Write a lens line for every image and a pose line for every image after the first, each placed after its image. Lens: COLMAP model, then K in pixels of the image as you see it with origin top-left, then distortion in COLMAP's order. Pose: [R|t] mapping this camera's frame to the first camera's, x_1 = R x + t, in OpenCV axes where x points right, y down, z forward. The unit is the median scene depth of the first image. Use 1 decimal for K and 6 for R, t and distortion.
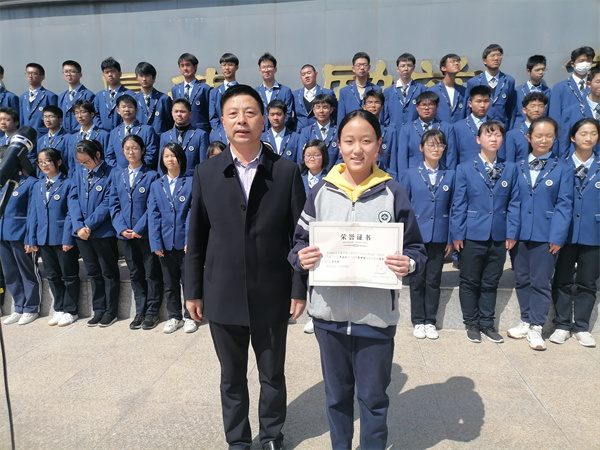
lens RADIAL K [[445.7, 0, 302.2], [0, 445.7, 227.3], [0, 0, 1]] dist [0.005090, 0.000122]
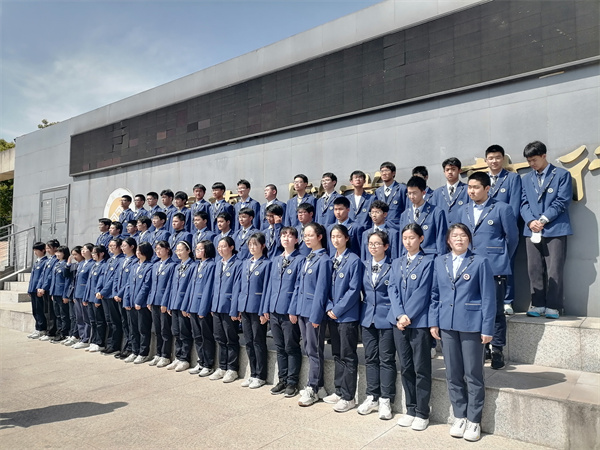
lens RADIAL K [[445.7, 0, 302.2], [0, 445.7, 227.3], [0, 0, 1]] dist [0.005090, 0.000122]
pose [[0.880627, -0.014078, -0.473601, 0.756913], [-0.078352, 0.981470, -0.174865, -0.002012], [0.467287, 0.191098, 0.863206, -0.114718]]
